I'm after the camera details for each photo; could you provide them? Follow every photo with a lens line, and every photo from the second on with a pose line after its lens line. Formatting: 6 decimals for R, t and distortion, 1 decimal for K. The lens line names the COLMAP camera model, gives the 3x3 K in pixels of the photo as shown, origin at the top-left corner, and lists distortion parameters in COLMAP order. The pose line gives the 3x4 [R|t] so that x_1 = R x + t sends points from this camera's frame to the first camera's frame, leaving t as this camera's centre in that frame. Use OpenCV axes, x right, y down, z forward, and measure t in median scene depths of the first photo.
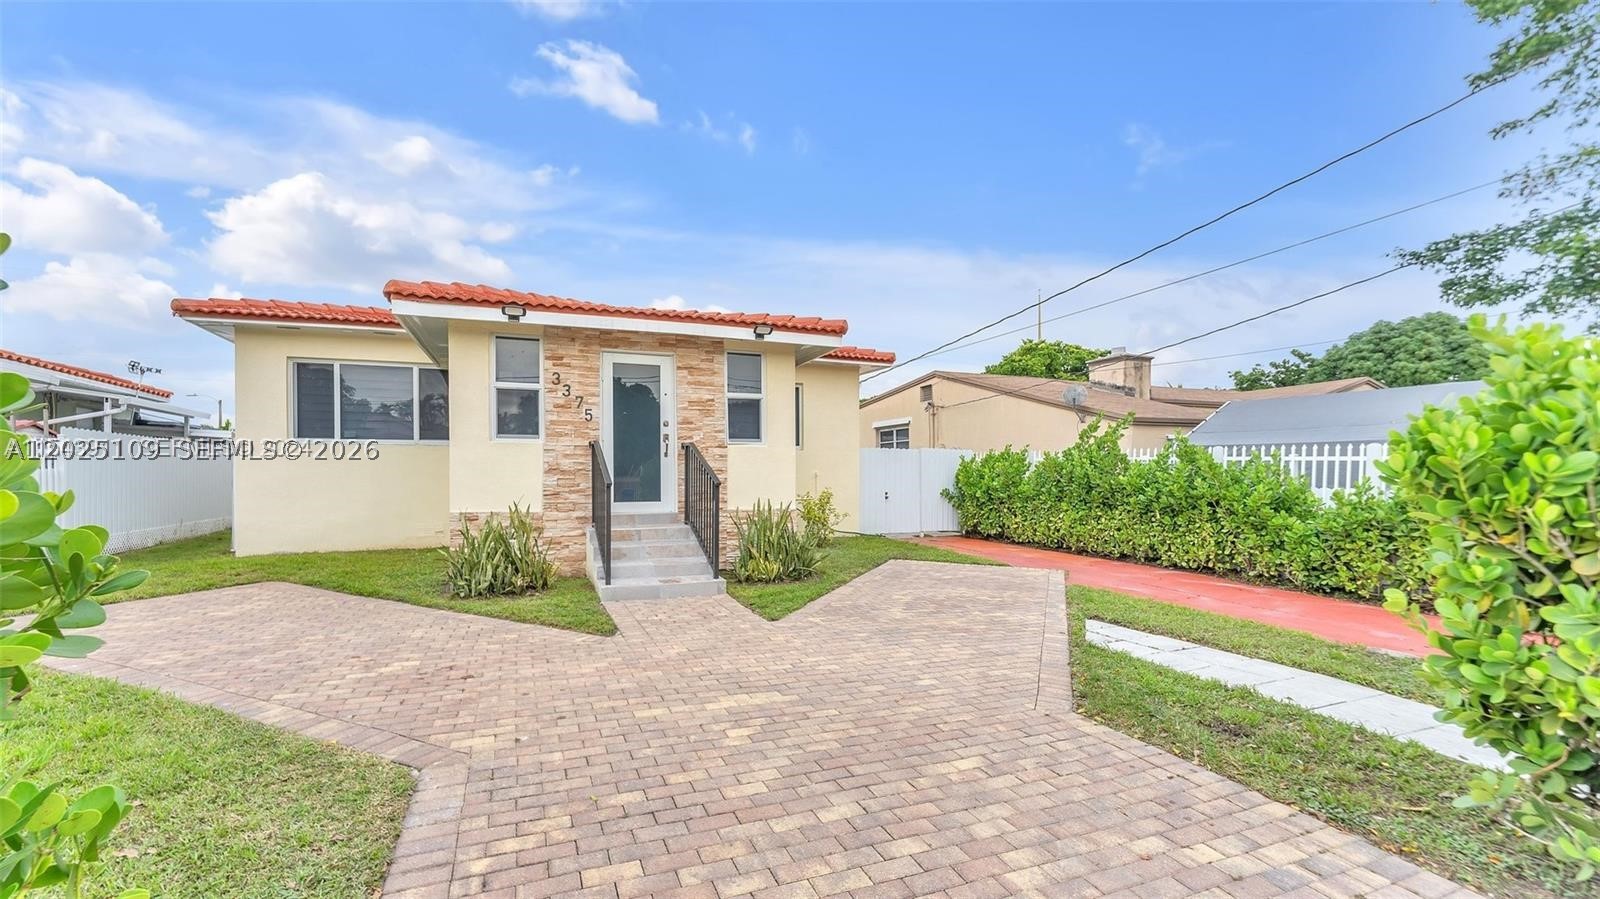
lens RADIAL K [[670.4, 0, 794.8], [0, 670.4, 475.1], [0, 0, 1]] dist [0.002028, 0.000054]
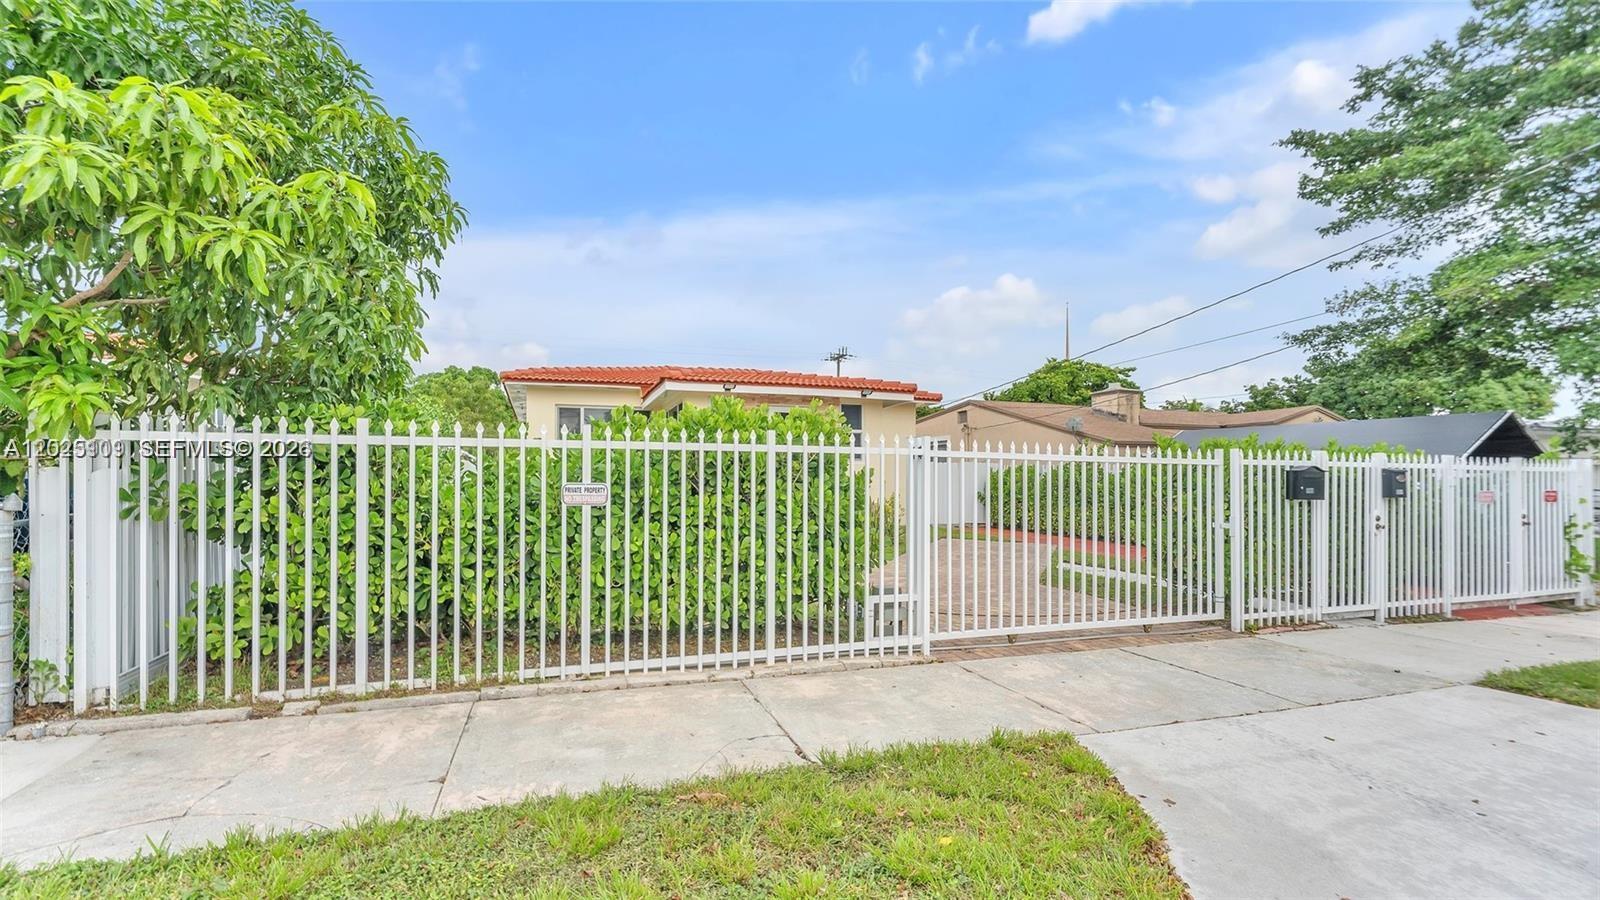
lens RADIAL K [[670.4, 0, 794.8], [0, 670.4, 475.6], [0, 0, 1]] dist [0.002028, 0.000054]
pose [[0.999148, 0.005527, -0.040903, -0.173100], [-0.005803, 0.999961, -0.006637, -0.002086], [0.040865, 0.006869, 0.999141, -0.713568]]
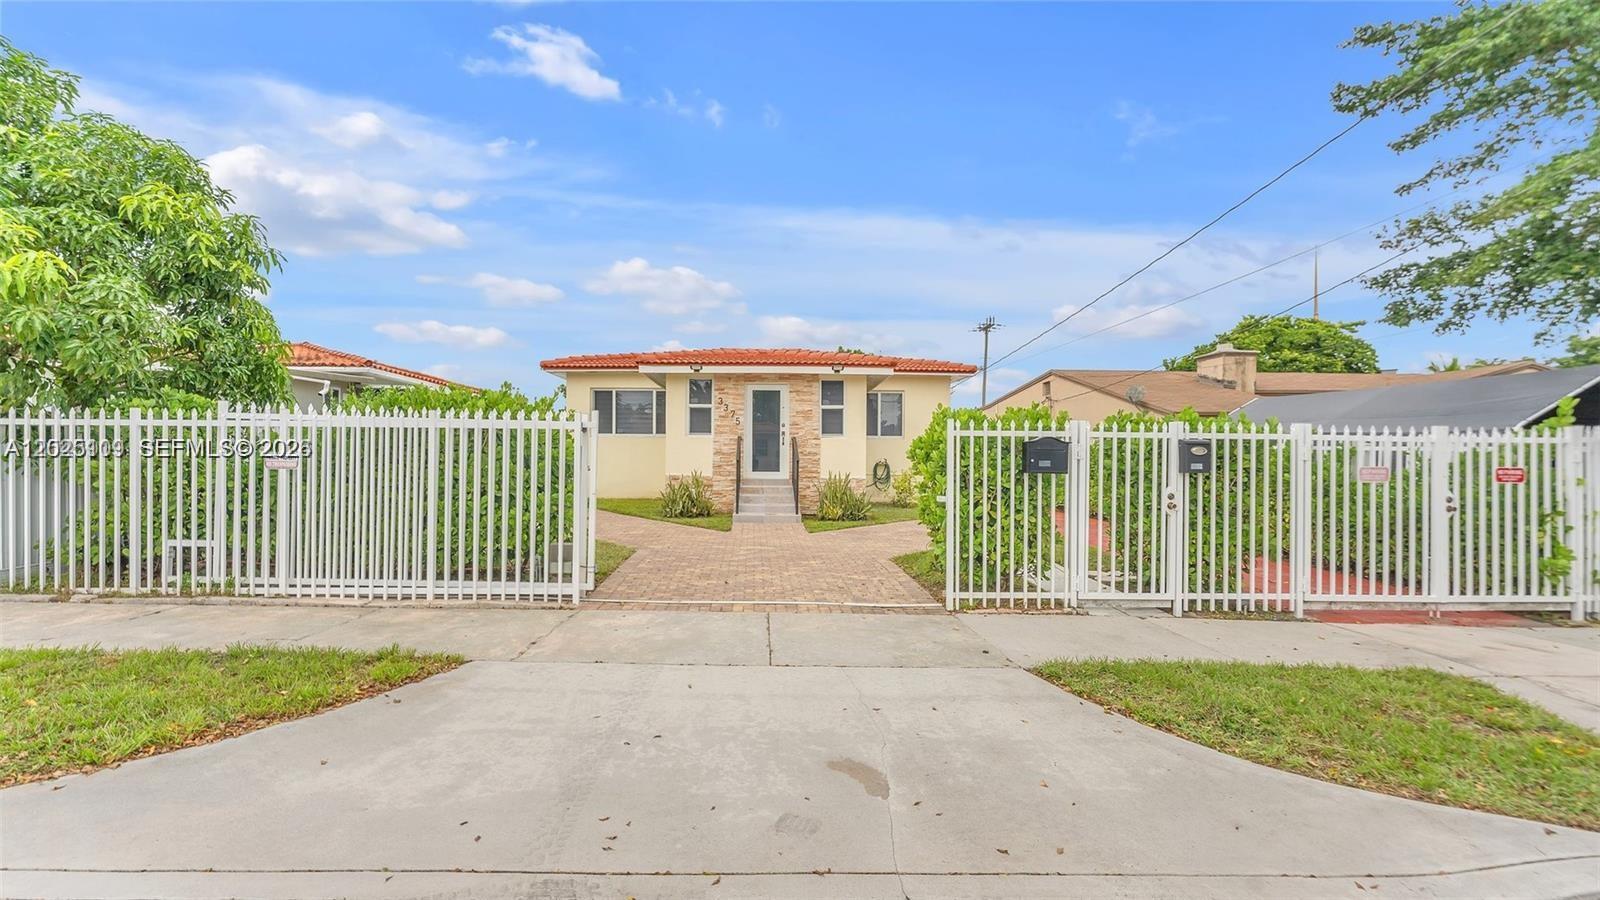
lens RADIAL K [[686.9, 0, 791.2], [0, 686.9, 456.0], [0, 0, 1]] dist [0.001466, 0.000026]
pose [[0.941363, 0.007699, -0.337308, 0.464162], [-0.008912, 0.999958, -0.002049, 0.003329], [0.337278, 0.004935, 0.941392, -0.690222]]
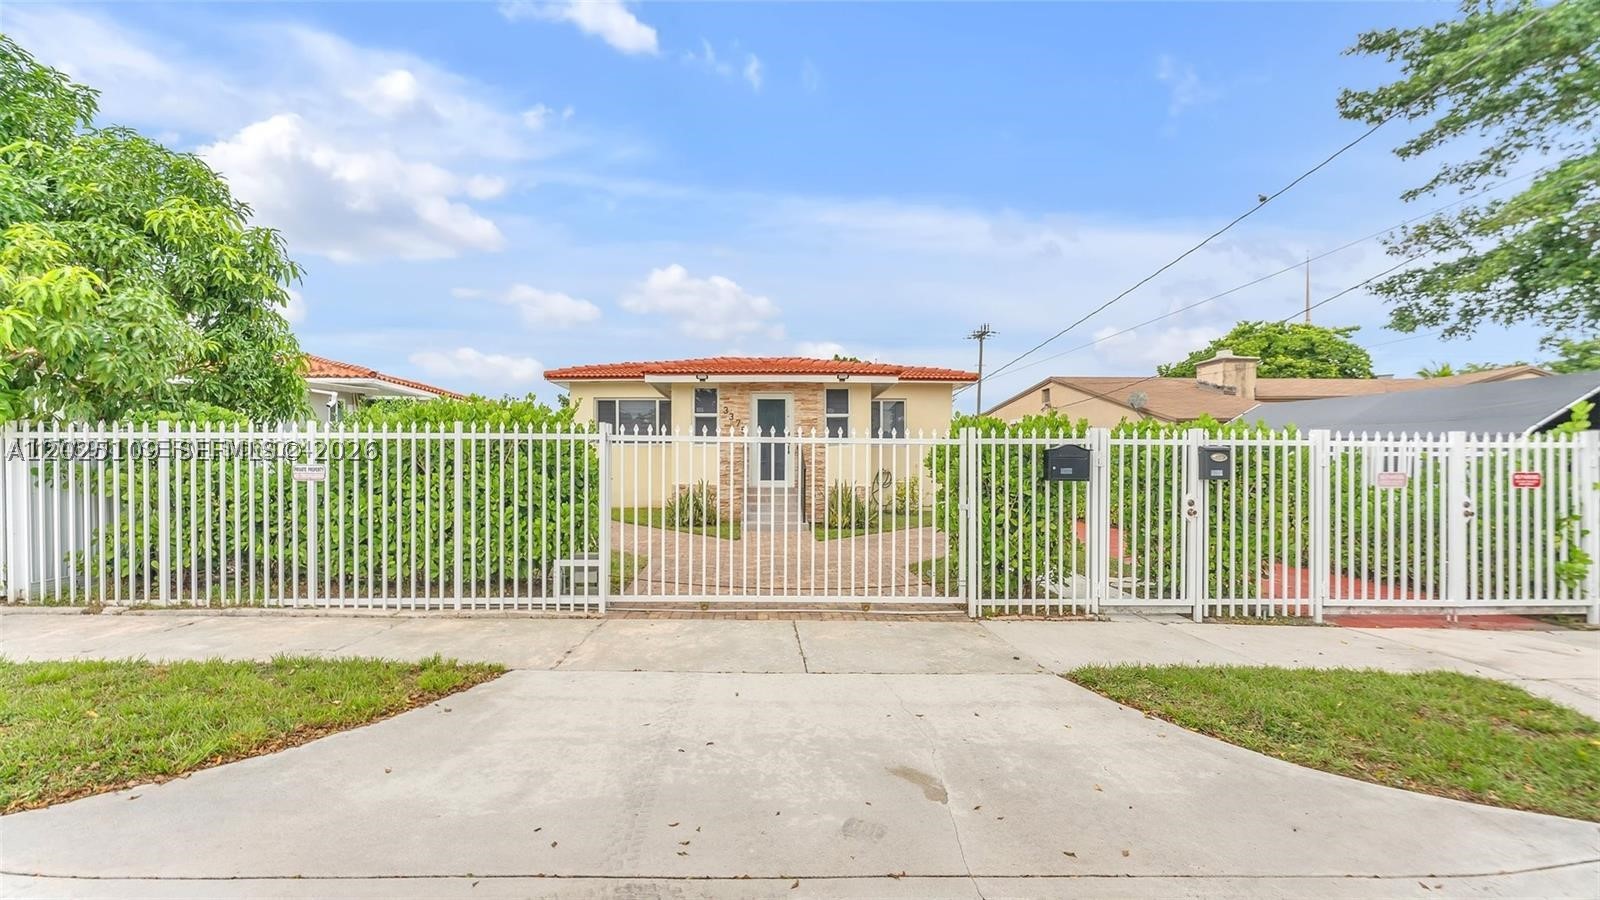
lens RADIAL K [[685.4, 0, 783.4], [0, 685.4, 466.9], [0, 0, 1]] dist [0.001781, -0.000123]
pose [[0.941625, 0.003752, -0.336642, 0.428741], [-0.003255, 0.999993, 0.002041, 0.002365], [0.336648, -0.000826, 0.941630, -0.707092]]
